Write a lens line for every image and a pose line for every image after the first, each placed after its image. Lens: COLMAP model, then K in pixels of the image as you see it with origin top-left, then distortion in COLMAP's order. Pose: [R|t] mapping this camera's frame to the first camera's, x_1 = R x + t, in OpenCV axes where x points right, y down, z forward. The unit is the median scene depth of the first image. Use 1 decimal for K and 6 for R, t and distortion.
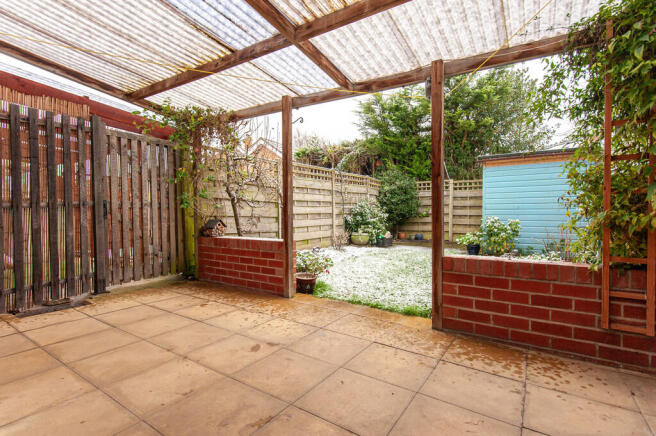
lens RADIAL K [[328.1, 0, 326.3], [0, 328.1, 209.8], [0, 0, 1]] dist [-0.000769, -0.000267]
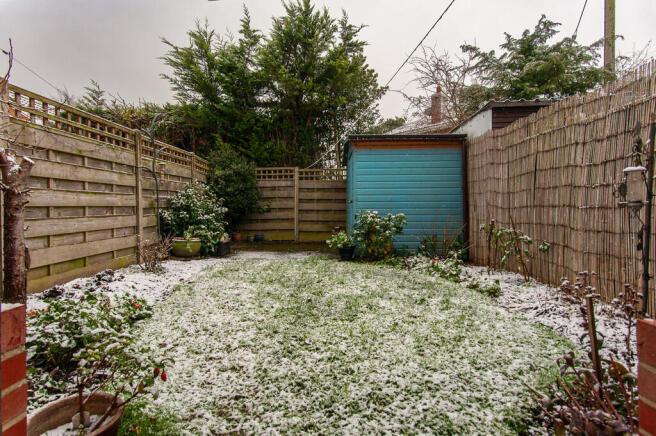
lens RADIAL K [[328.1, 0, 326.3], [0, 328.1, 209.8], [0, 0, 1]] dist [-0.000769, -0.000267]
pose [[0.836061, -0.003526, 0.548625, -0.018515], [-0.002673, 0.999941, 0.010500, 0.009014], [-0.548630, -0.010245, 0.836003, 0.315455]]
